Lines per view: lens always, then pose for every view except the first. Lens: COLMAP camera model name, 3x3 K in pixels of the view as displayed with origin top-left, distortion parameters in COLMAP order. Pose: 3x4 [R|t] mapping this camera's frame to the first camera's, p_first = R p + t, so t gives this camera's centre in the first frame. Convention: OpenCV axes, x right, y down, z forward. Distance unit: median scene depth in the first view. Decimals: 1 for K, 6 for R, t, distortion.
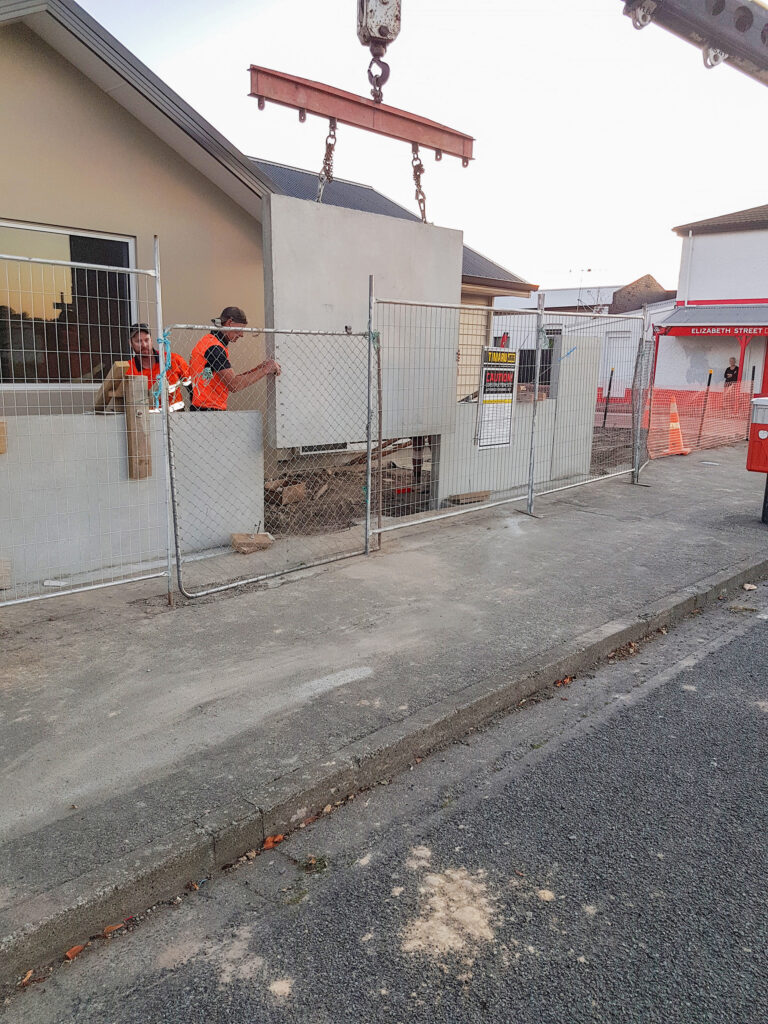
lens RADIAL K [[773.0, 0, 374.1], [0, 773.0, 514.5], [0, 0, 1]] dist [0.268041, -0.499033]
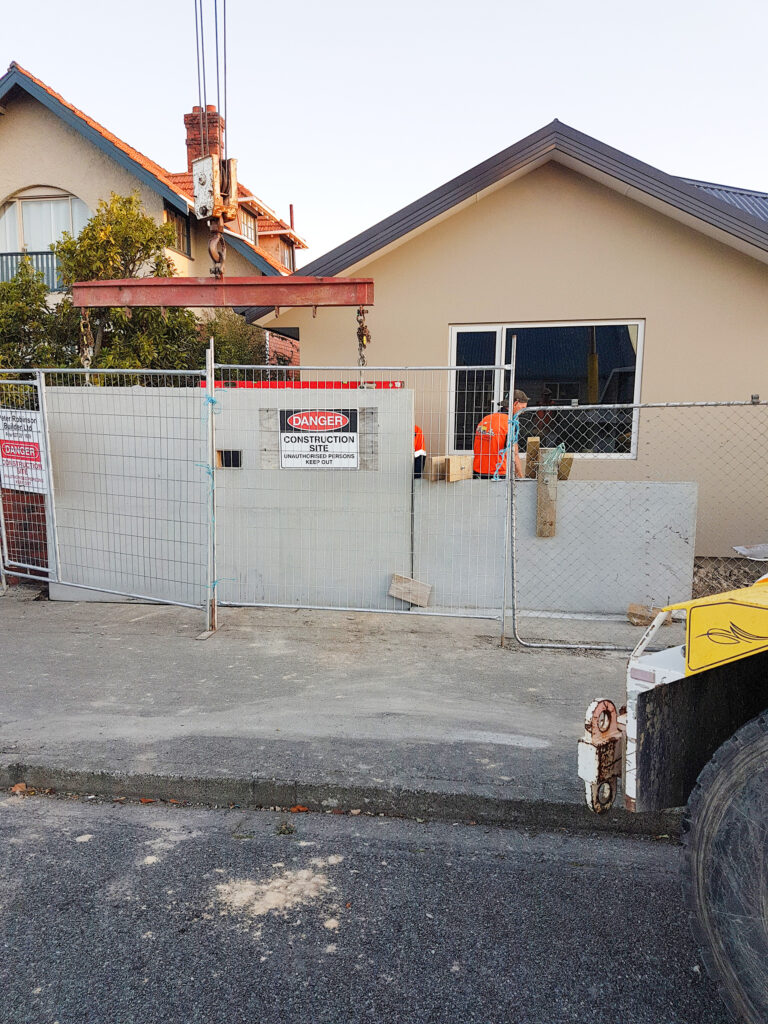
lens RADIAL K [[773.0, 0, 374.1], [0, 773.0, 514.5], [0, 0, 1]] dist [0.268041, -0.499033]
pose [[0.572498, 0.089800, -0.814974, 0.596984], [-0.146663, 0.989168, 0.005967, -0.060058], [0.806682, 0.116110, 0.579467, 0.173337]]
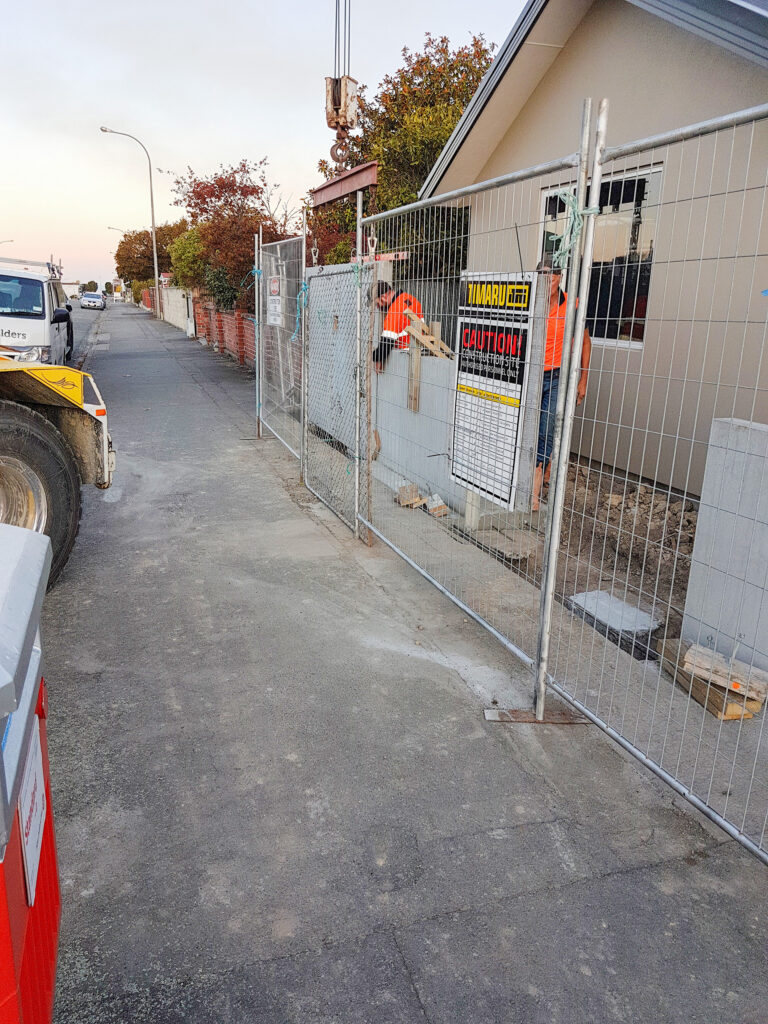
lens RADIAL K [[773.0, 0, 374.1], [0, 773.0, 514.5], [0, 0, 1]] dist [0.268041, -0.499033]
pose [[-0.478987, 0.201702, -0.854335, 0.939096], [-0.206693, 0.919965, 0.333080, -0.346908], [0.853141, 0.336126, -0.398961, 1.825193]]
